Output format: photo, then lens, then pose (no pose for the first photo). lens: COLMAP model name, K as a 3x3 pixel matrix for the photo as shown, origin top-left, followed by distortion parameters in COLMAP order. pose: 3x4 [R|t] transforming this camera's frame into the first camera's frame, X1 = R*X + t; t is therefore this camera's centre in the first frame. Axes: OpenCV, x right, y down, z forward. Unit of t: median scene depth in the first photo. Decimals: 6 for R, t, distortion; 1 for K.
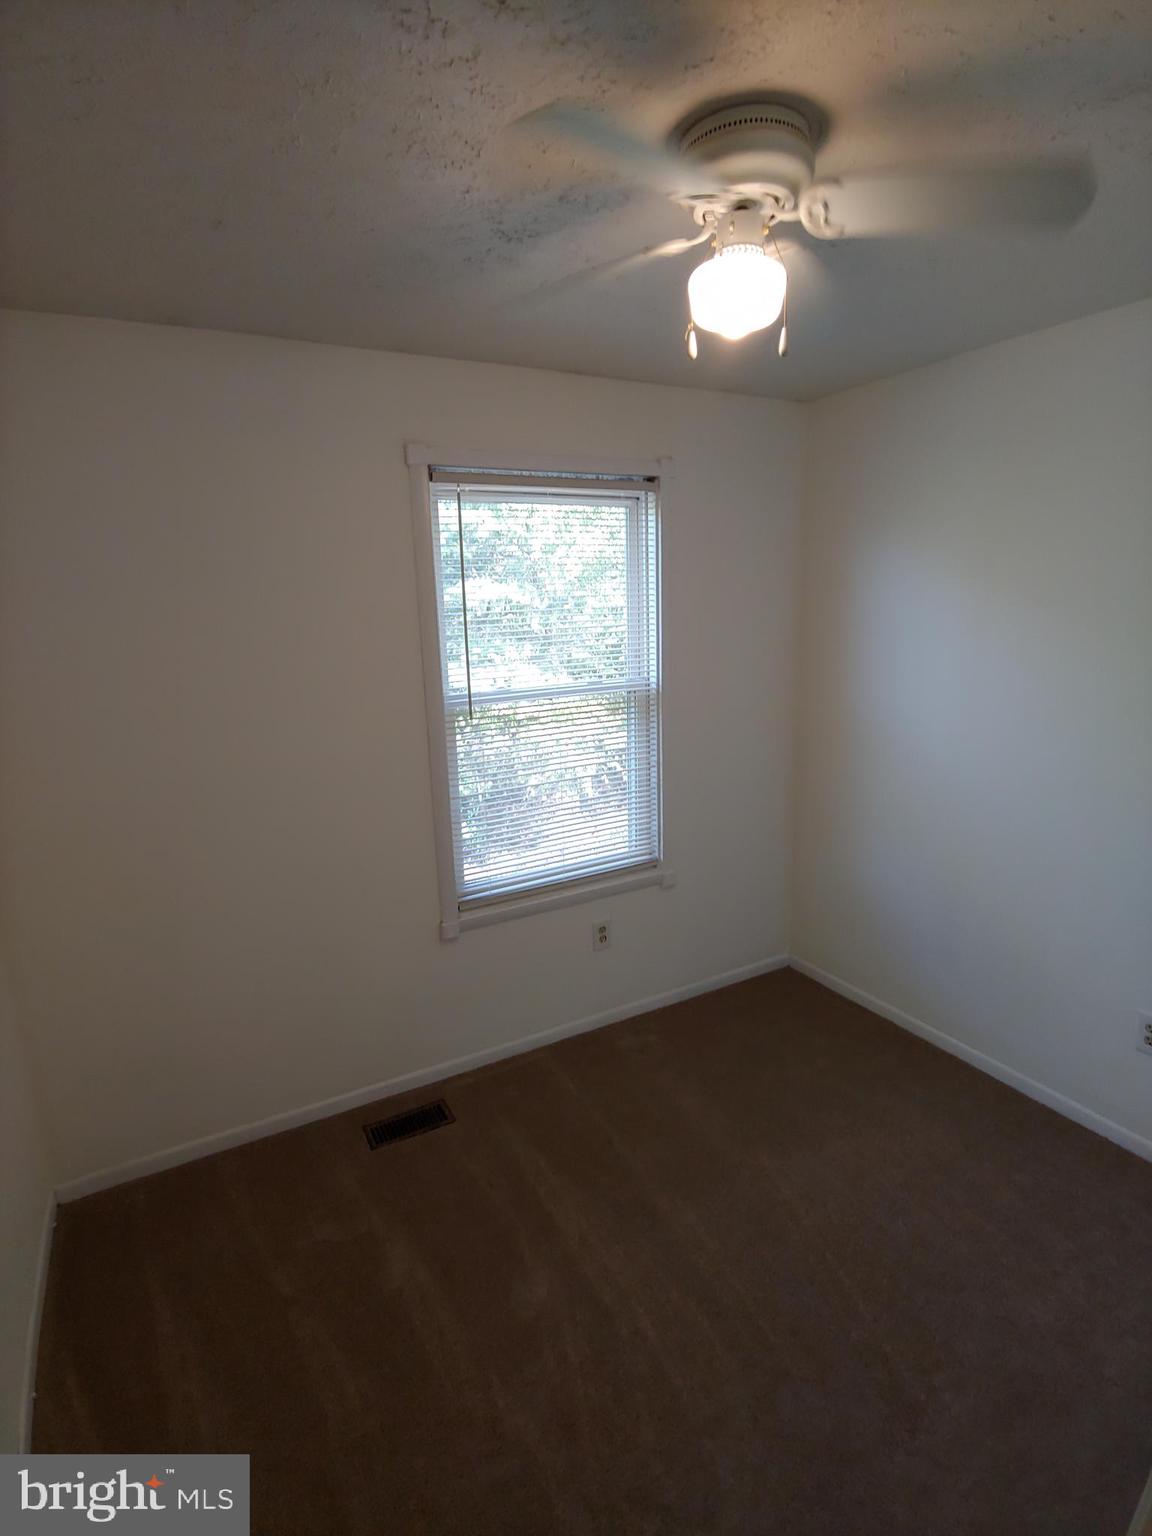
lens RADIAL K [[763.3, 0, 566.4], [0, 763.3, 790.3], [0, 0, 1]] dist [-0.001771, -0.014394]
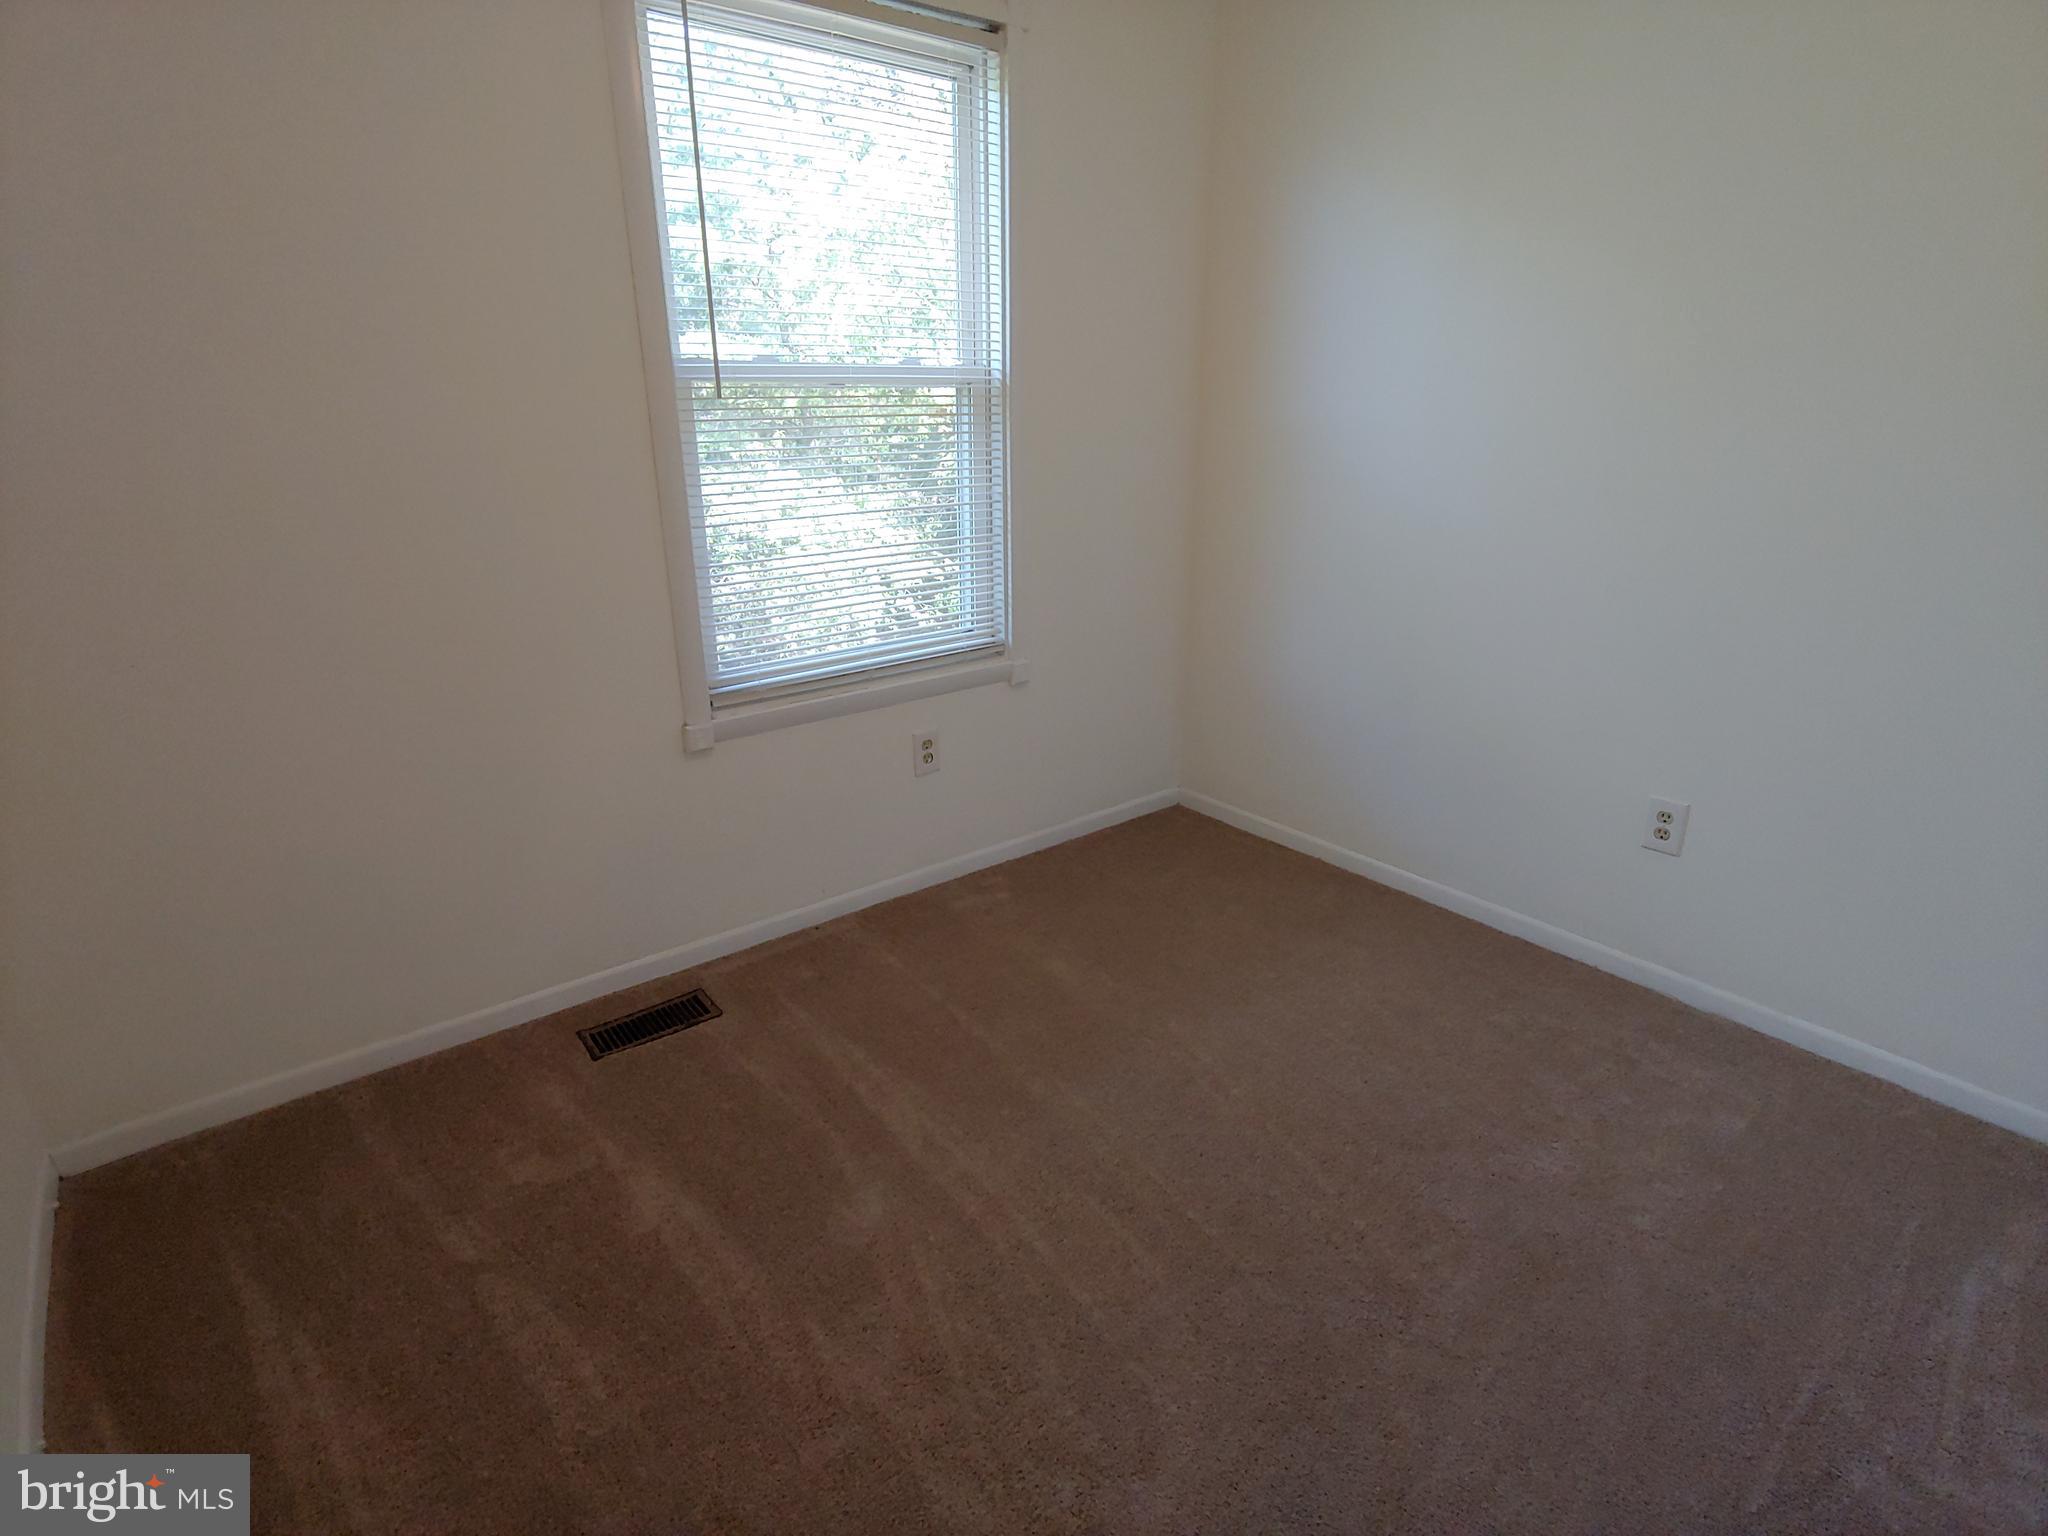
lens RADIAL K [[1031.9, 0, 1024.0], [0, 1031.9, 768.0], [0, 0, 1]] dist [-0.015504, 0.001092]
pose [[0.984013, -0.032125, 0.175175, -0.033532], [0.013694, 0.994333, 0.105423, 0.117597], [-0.177569, -0.101339, 0.978877, 0.081999]]
